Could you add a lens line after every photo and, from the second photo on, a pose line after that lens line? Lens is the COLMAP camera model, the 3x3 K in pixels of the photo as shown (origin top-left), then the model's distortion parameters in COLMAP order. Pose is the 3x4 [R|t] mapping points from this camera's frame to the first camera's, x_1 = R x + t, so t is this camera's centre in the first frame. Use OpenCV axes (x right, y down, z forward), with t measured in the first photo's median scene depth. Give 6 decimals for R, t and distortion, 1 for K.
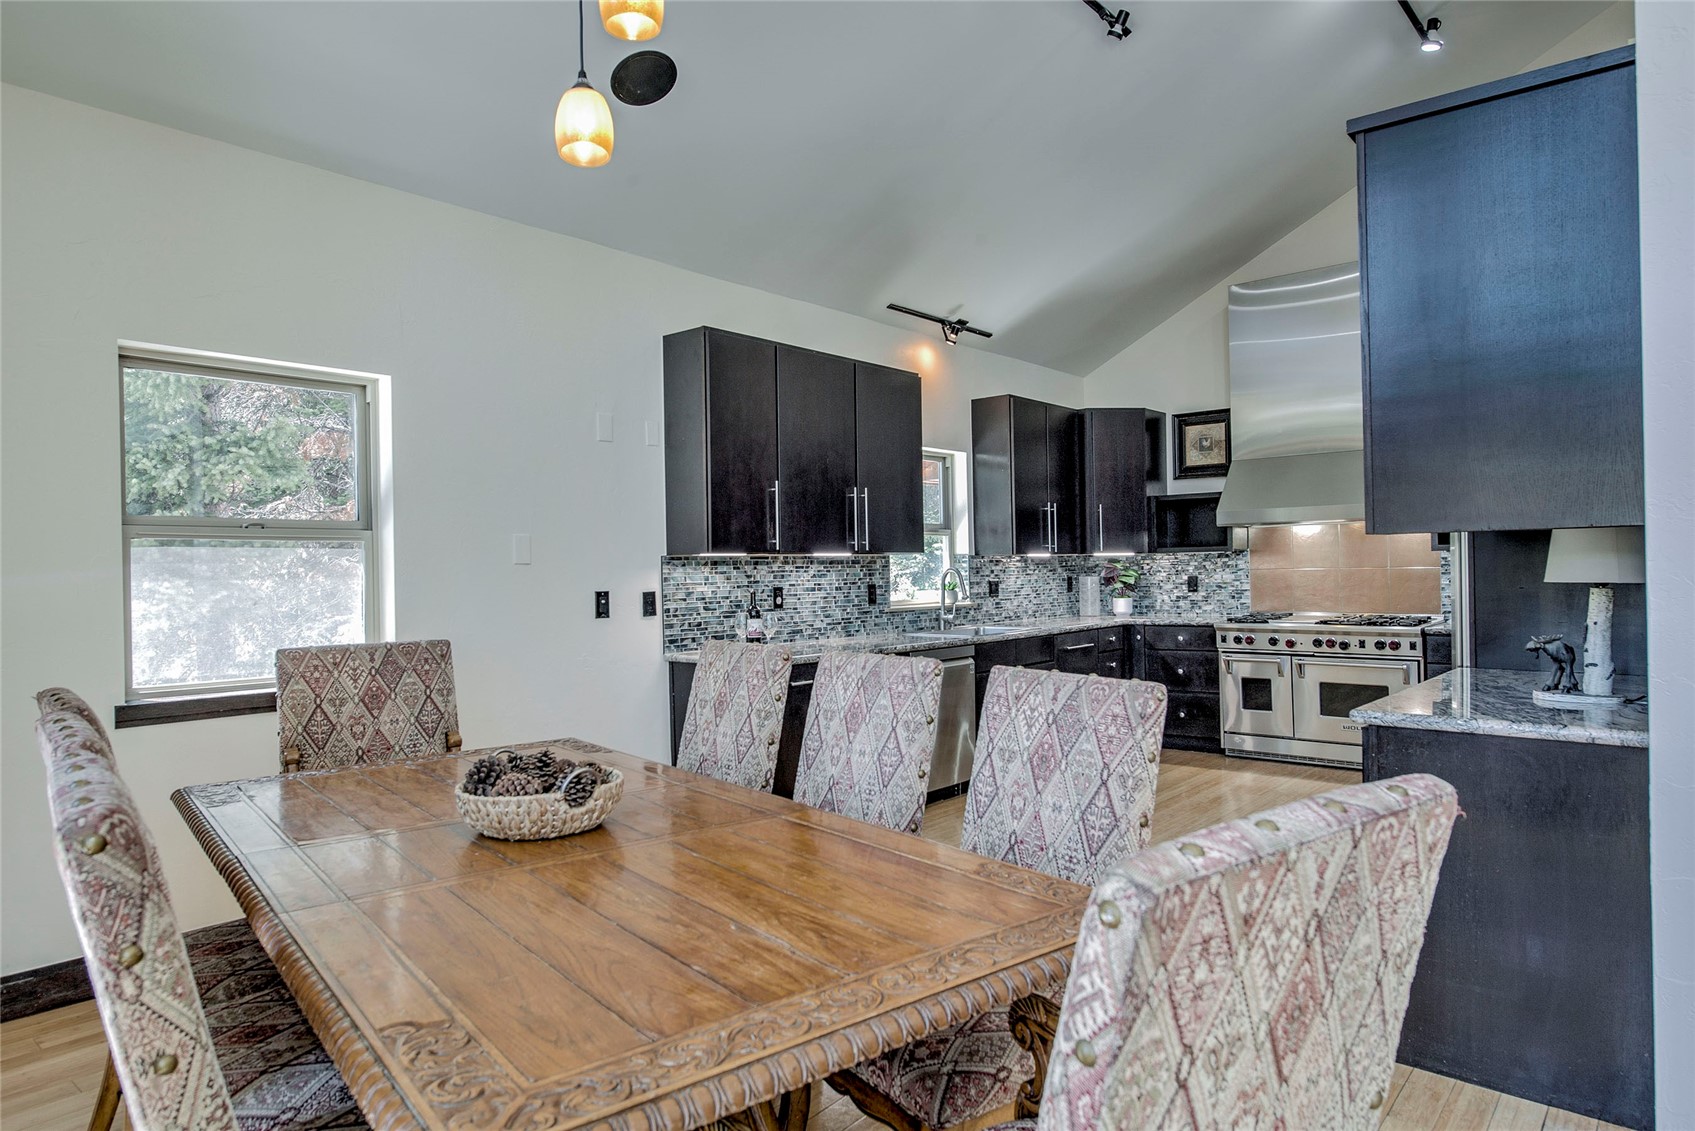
lens RADIAL K [[1053.4, 0, 845.6], [0, 1053.4, 564.1], [0, 0, 1]] dist [0.002697, -0.000002]
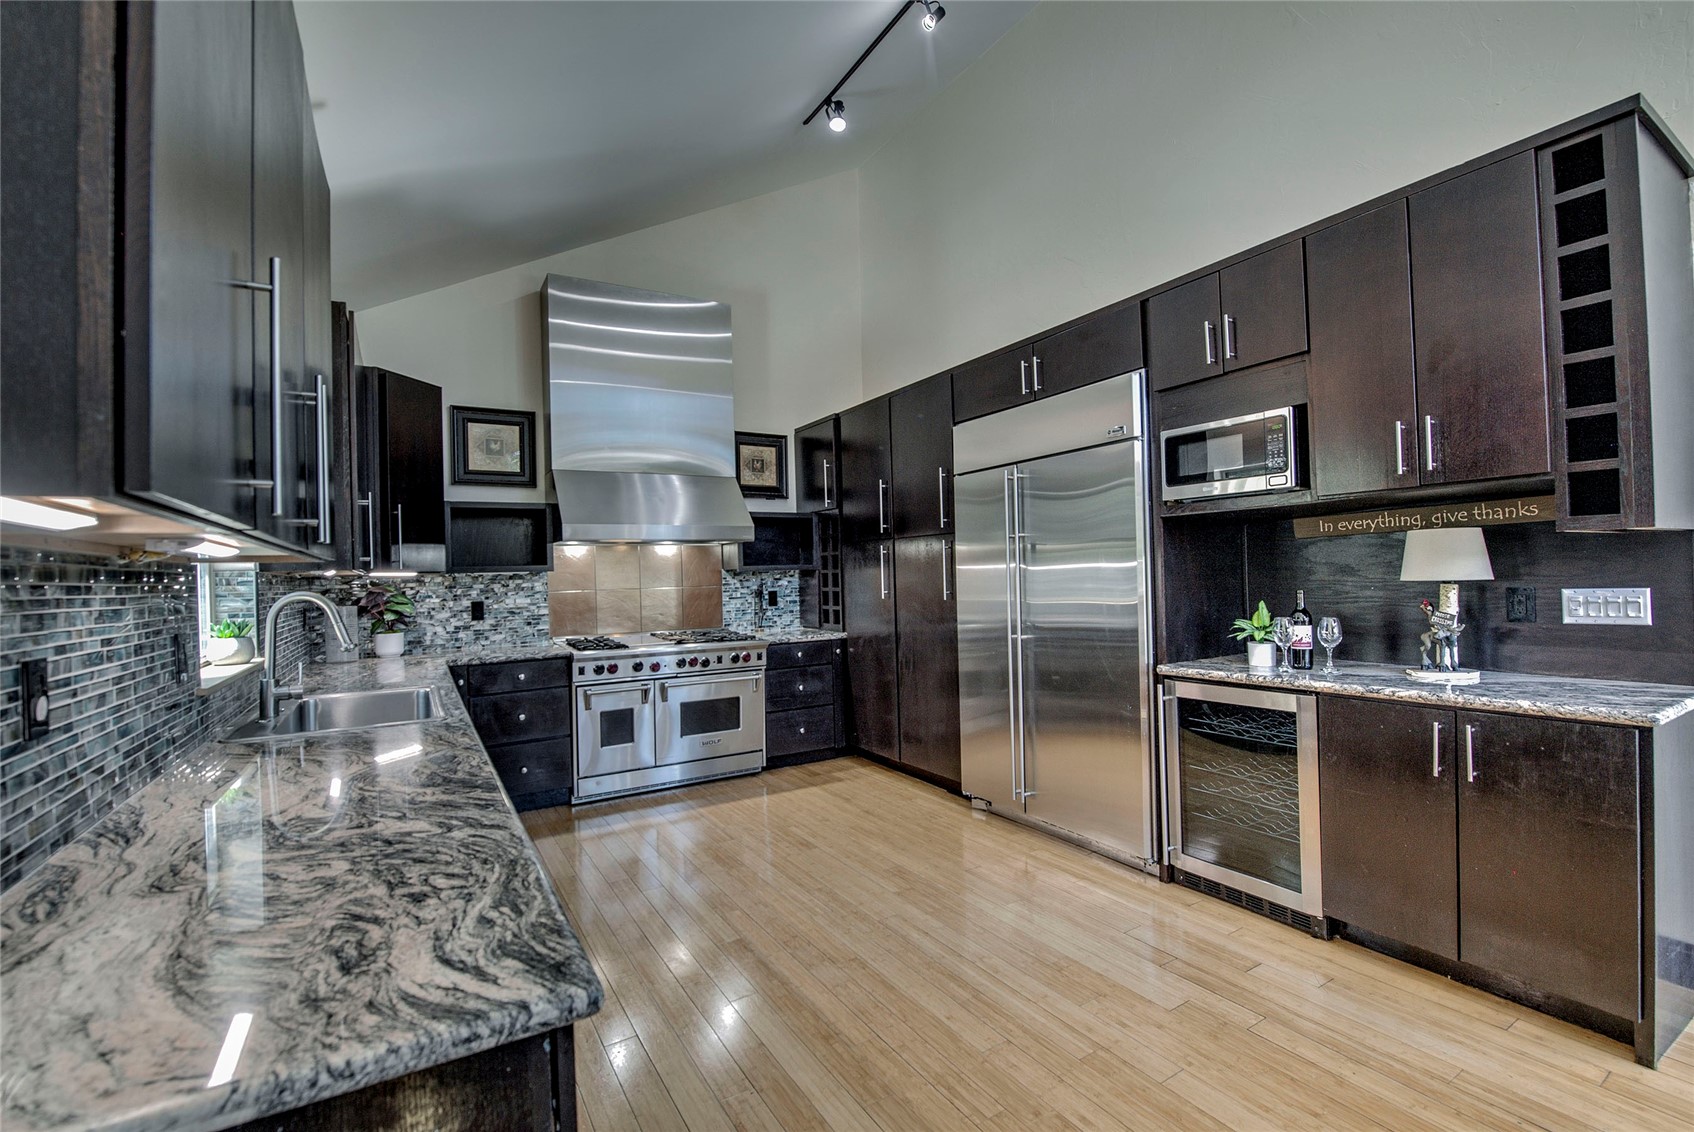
lens RADIAL K [[729.8, 0, 839.8], [0, 729.8, 570.9], [0, 0, 1]] dist [-0.013721, -0.000044]
pose [[0.319310, 0.014076, 0.947546, -0.141551], [0.018507, 0.999606, -0.021086, 0.005194], [-0.947470, 0.024269, 0.318924, 0.596661]]
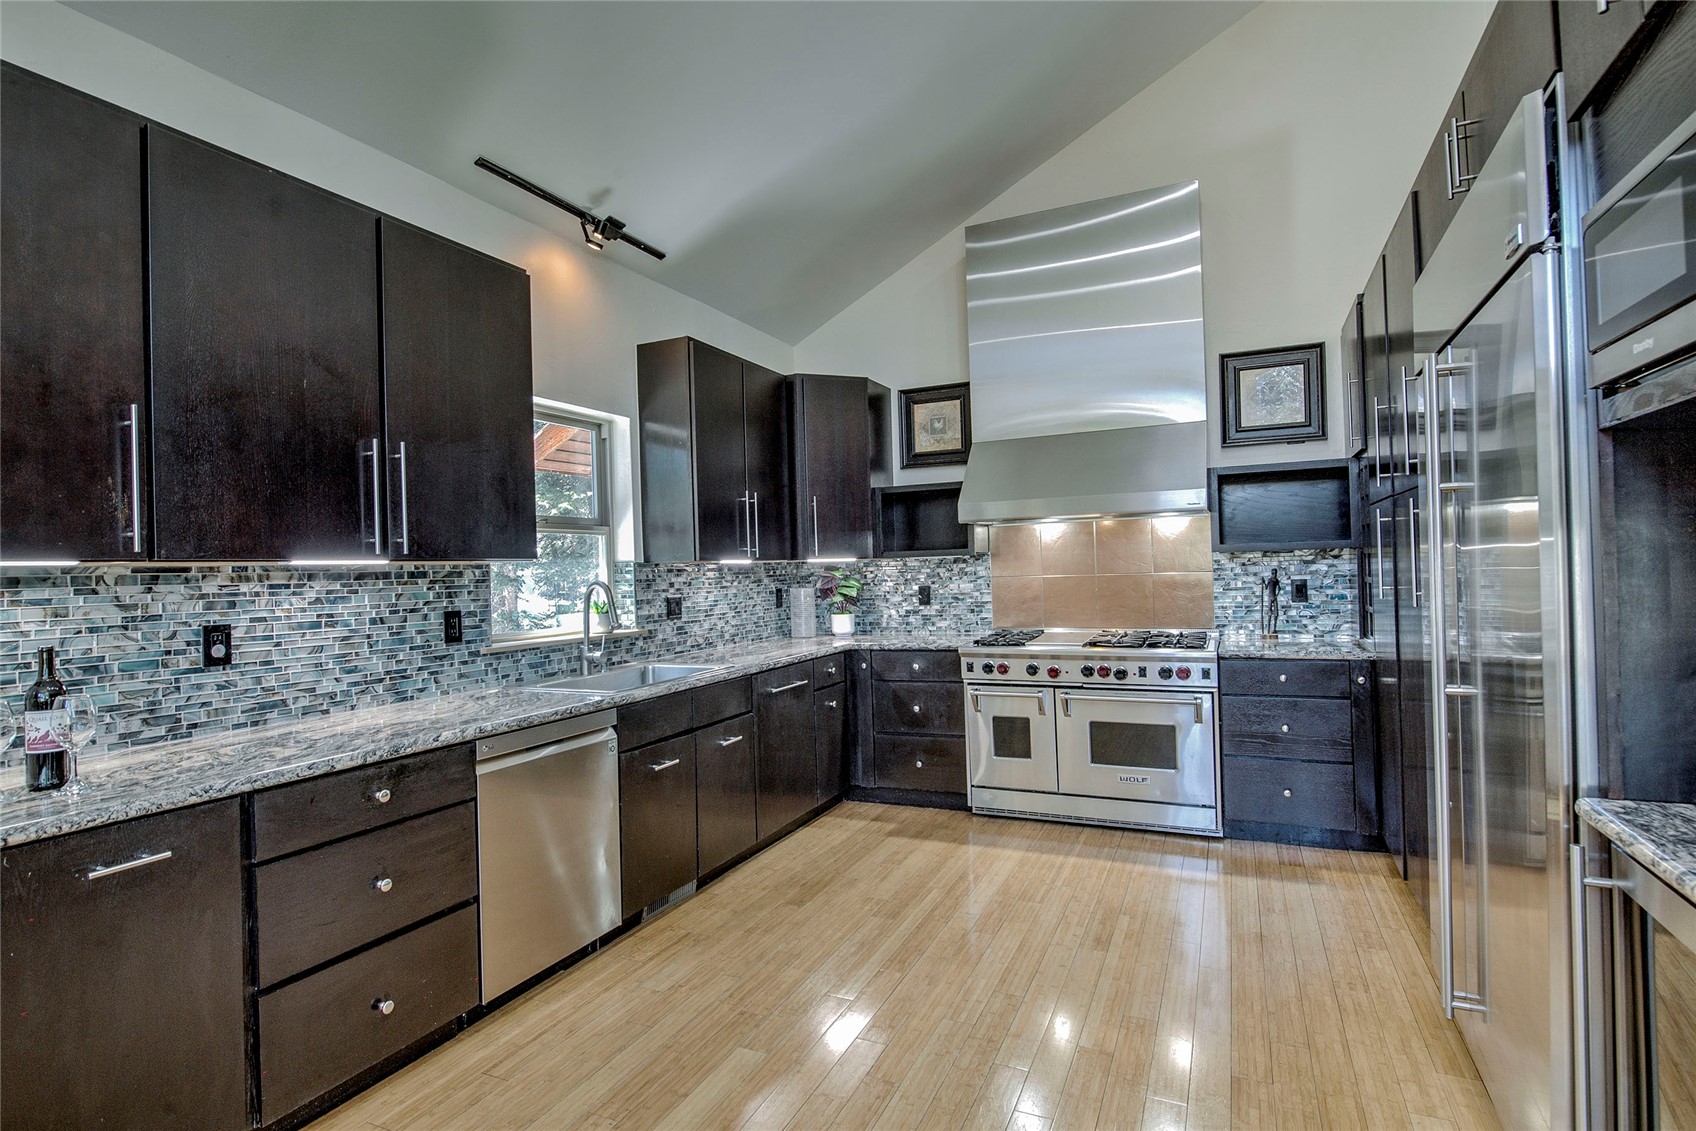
lens RADIAL K [[857.3, 0, 851.4], [0, 857.3, 562.7], [0, 0, 1]] dist [0.000957, 0.000120]
pose [[0.961933, -0.008521, 0.273151, 0.100400], [0.011423, 0.999894, -0.009034, -0.001442], [-0.273045, 0.011810, 0.961929, 0.407457]]
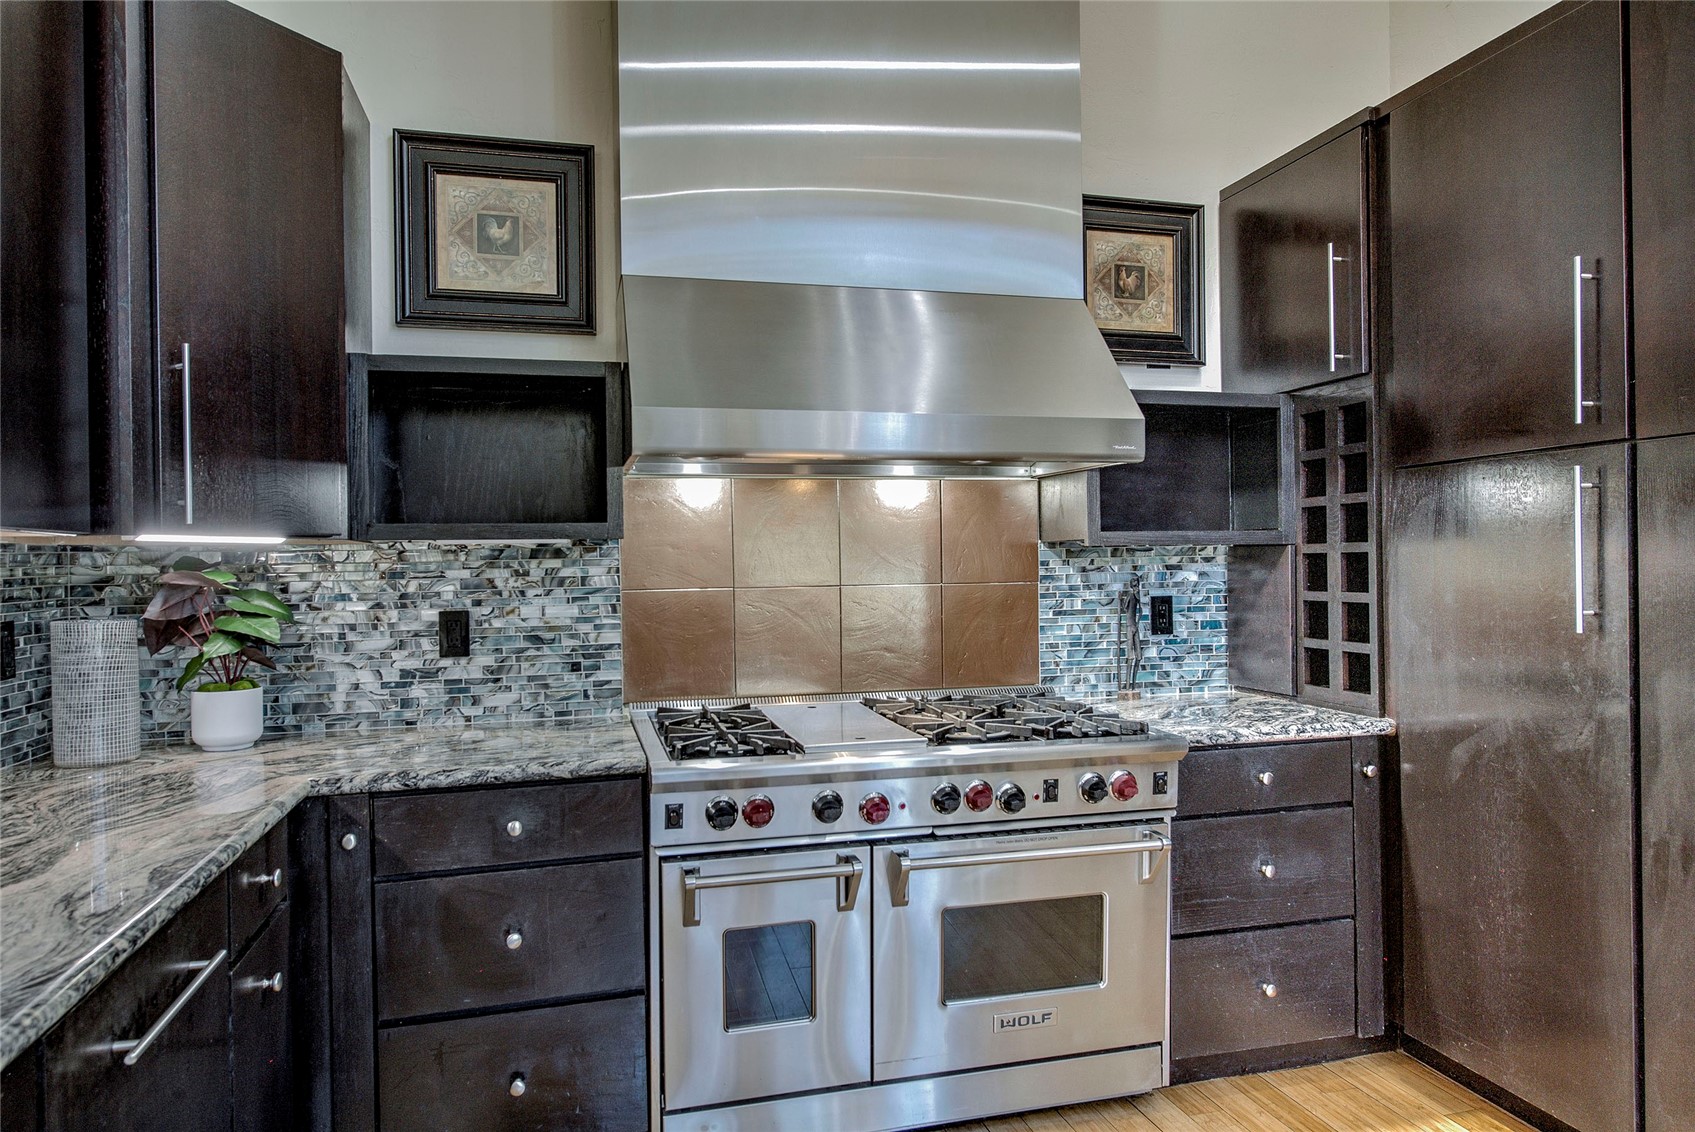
lens RADIAL K [[1053.4, 0, 838.9], [0, 1053.4, 563.5], [0, 0, 1]] dist [0.002697, -0.000002]
pose [[0.568046, 0.012528, 0.822902, 0.129370], [0.000783, 0.999875, -0.015763, 0.001696], [-0.822997, 0.009598, 0.567965, 0.773597]]
